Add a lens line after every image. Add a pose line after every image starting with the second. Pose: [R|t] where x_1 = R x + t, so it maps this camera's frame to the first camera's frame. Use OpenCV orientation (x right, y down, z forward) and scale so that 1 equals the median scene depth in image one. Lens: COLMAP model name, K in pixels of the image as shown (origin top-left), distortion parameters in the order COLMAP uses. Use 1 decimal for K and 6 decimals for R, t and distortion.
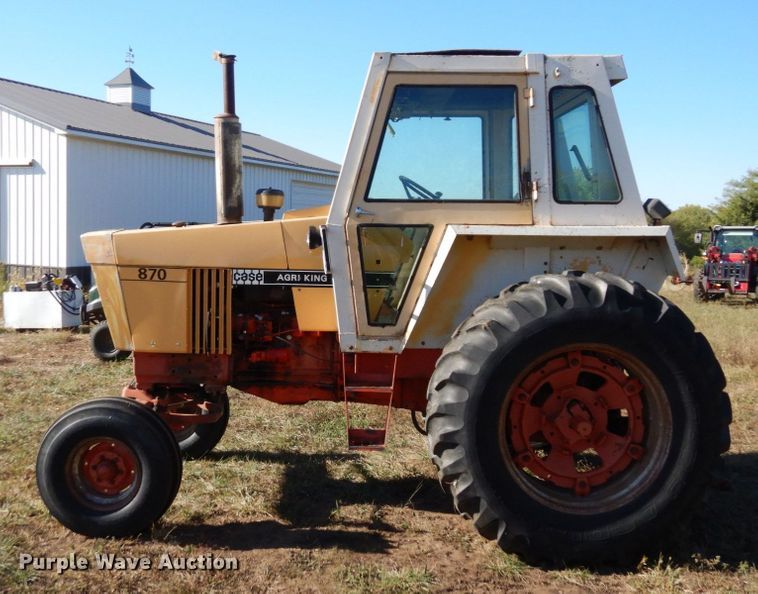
lens RADIAL K [[770.9, 0, 342.4], [0, 770.9, 295.5], [0, 0, 1]] dist [-0.005311, -0.018710]
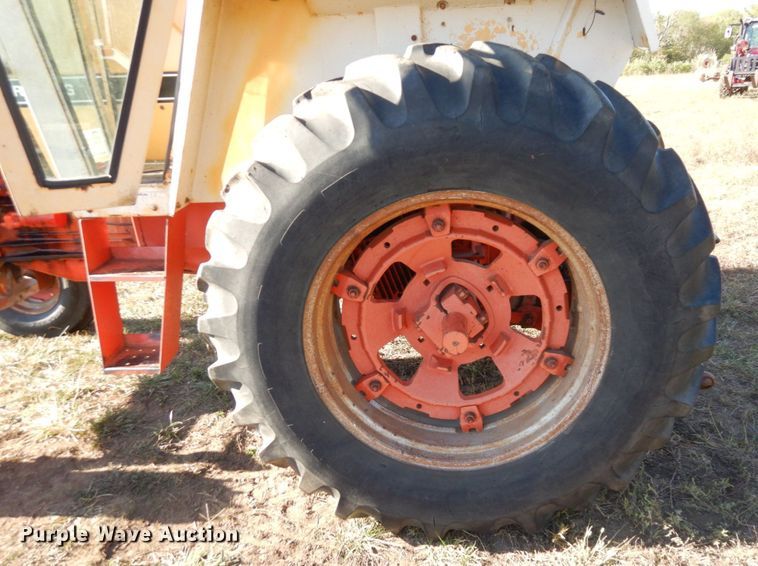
lens RADIAL K [[592.1, 0, 414.3], [0, 592.1, 317.6], [0, 0, 1]] dist [0.009035, 0.004139]
pose [[0.996061, -0.072827, -0.050579, 0.285954], [0.085085, 0.945566, 0.314111, 0.013907], [0.024950, -0.317177, 0.948038, 0.546229]]
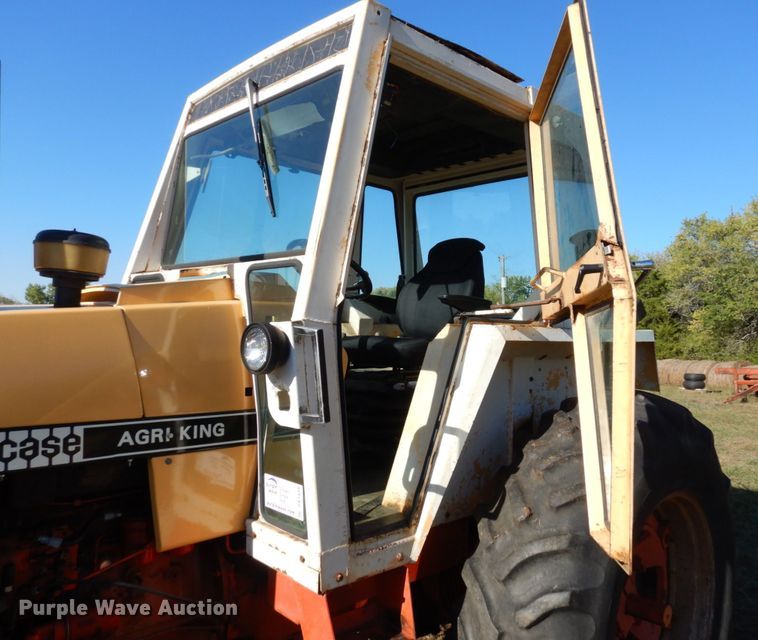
lens RADIAL K [[609.5, 0, 420.0], [0, 609.5, 318.7], [0, 0, 1]] dist [-0.003412, -0.000636]
pose [[0.689404, 0.021699, 0.724052, -0.233387], [0.044949, 0.996344, -0.072657, -0.063284], [-0.722981, 0.082635, 0.685908, 0.704812]]
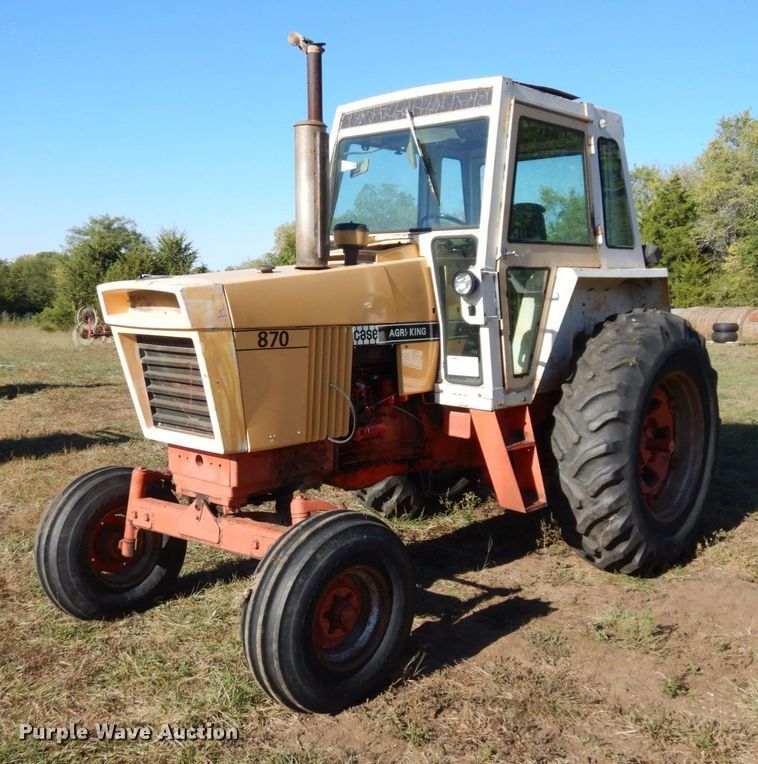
lens RADIAL K [[857.9, 0, 380.4], [0, 857.9, 391.3], [0, 0, 1]] dist [0.006220, -0.002674]
pose [[0.664055, -0.108177, 0.739817, -0.843081], [0.077040, 0.994111, 0.076209, -0.035533], [-0.743704, 0.006389, 0.668478, 0.434905]]
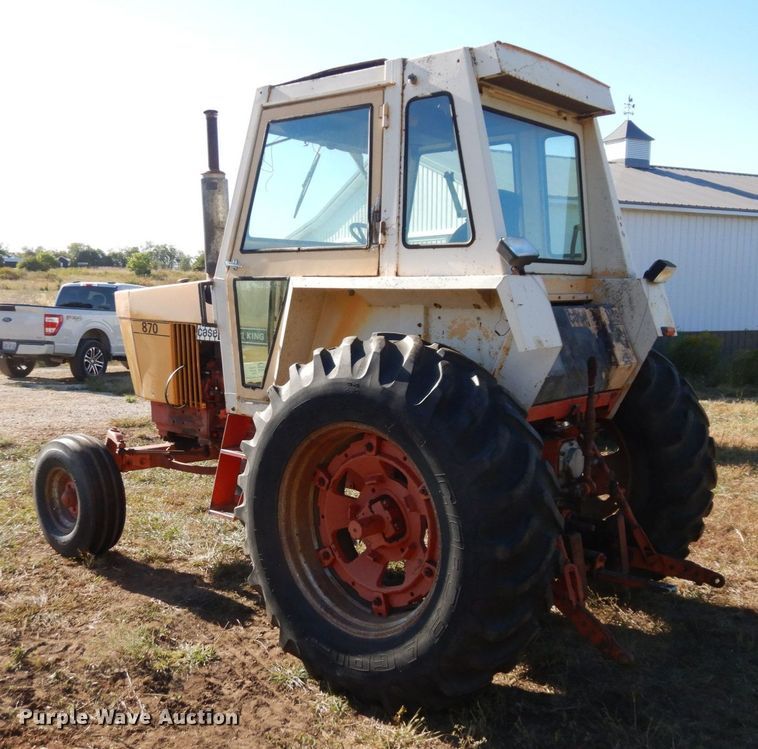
lens RADIAL K [[851.1, 0, 378.7], [0, 851.1, 397.6], [0, 0, 1]] dist [0.006220, -0.002674]
pose [[0.778253, 0.074983, -0.623458, 0.814192], [-0.054513, 0.997164, 0.051881, -0.010581], [0.625581, -0.006390, 0.780133, 0.301060]]
